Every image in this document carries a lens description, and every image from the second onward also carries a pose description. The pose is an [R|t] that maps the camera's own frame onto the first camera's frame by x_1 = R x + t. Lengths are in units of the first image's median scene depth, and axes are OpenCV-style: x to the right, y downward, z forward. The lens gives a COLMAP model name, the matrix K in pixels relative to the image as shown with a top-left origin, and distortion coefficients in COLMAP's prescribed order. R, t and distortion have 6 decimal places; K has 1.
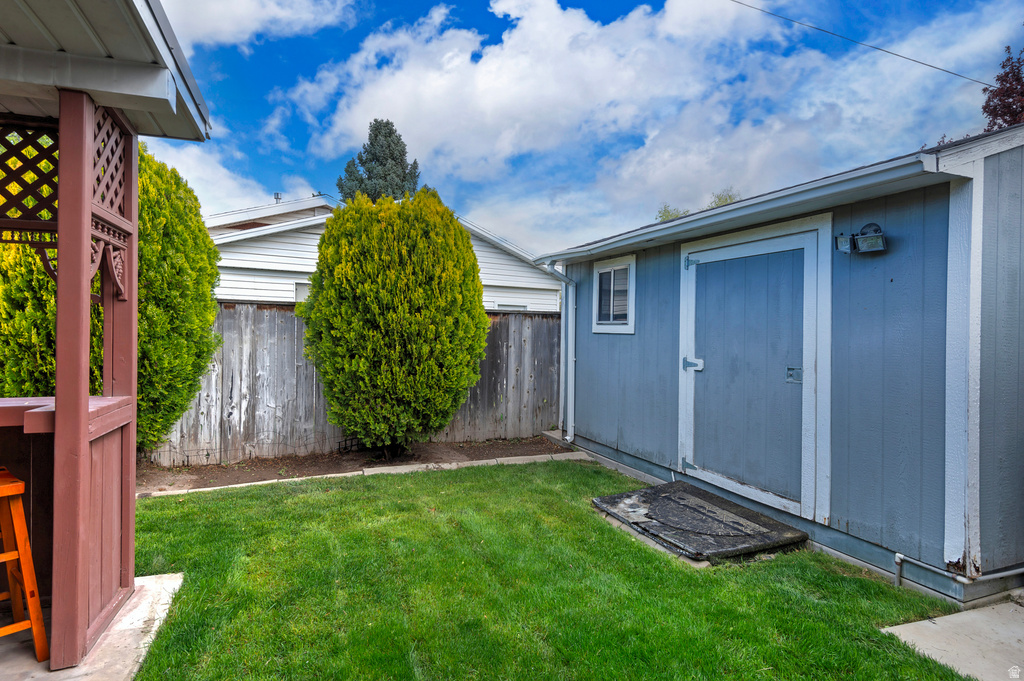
lens RADIAL K [[548.3, 0, 512.0], [0, 548.3, 340.5], [0, 0, 1]] dist [0.045977, -0.027823]
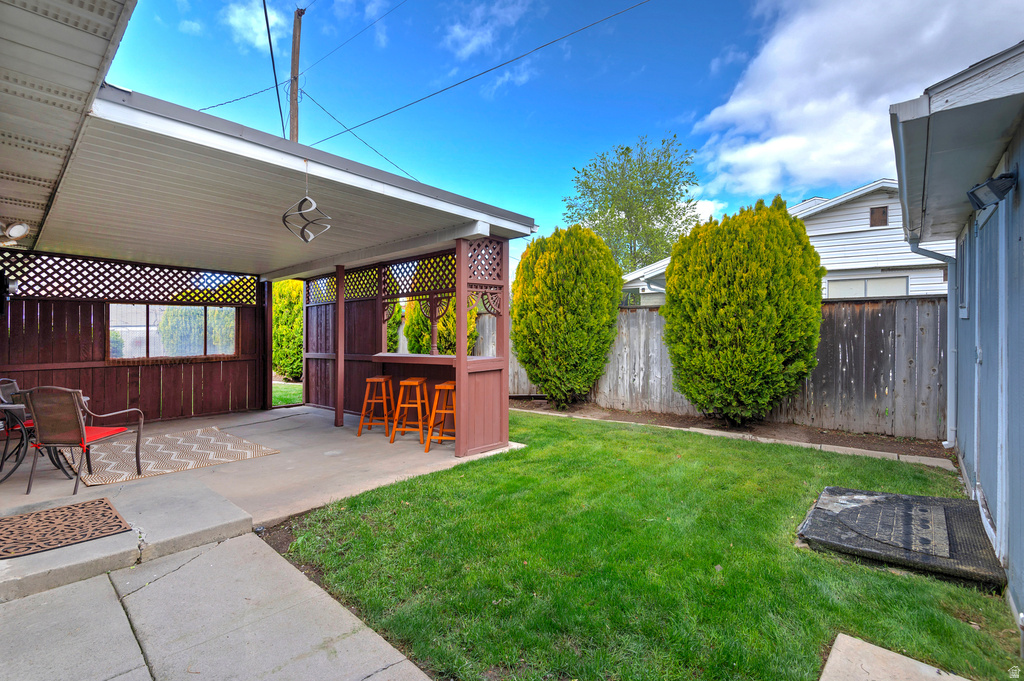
lens RADIAL K [[492.5, 0, 510.2], [0, 492.5, 317.7], [0, 0, 1]] dist [0.000697, -0.004839]
pose [[0.447729, -0.038935, -0.893321, 0.823018], [0.008540, 0.999192, -0.039269, 0.013883], [0.894129, 0.009952, 0.447700, 0.095716]]
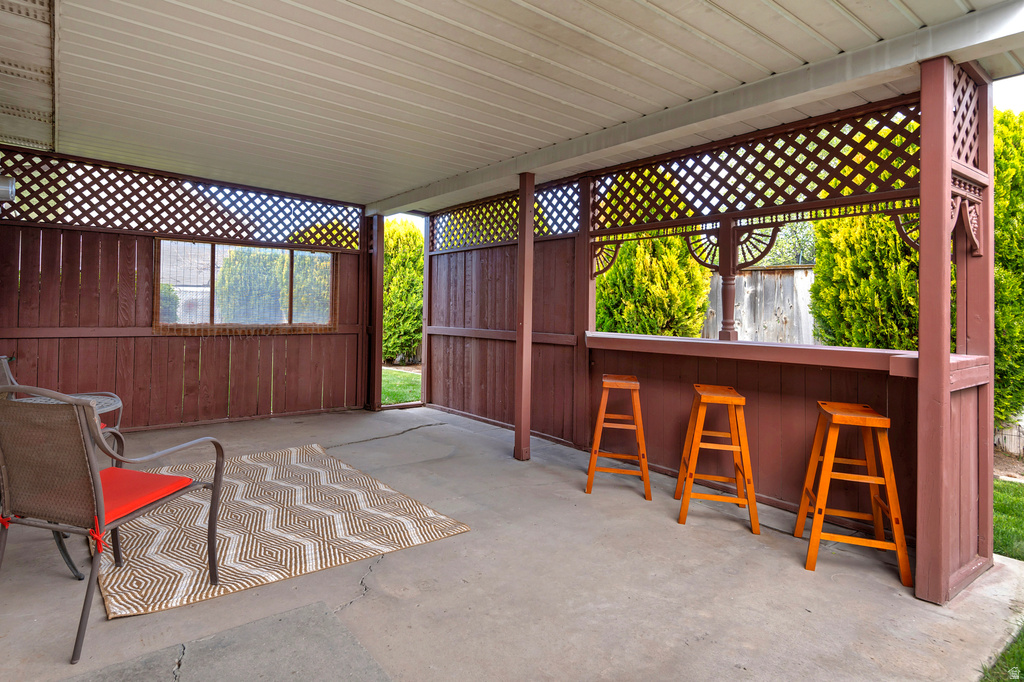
lens RADIAL K [[559.6, 0, 465.3], [0, 559.6, 298.2], [0, 0, 1]] dist [0.050206, -0.030182]
pose [[0.275655, -0.019888, -0.961051, 0.002472], [-0.026139, 0.999261, -0.028176, 0.039884], [0.960901, 0.032887, 0.274931, -0.091441]]
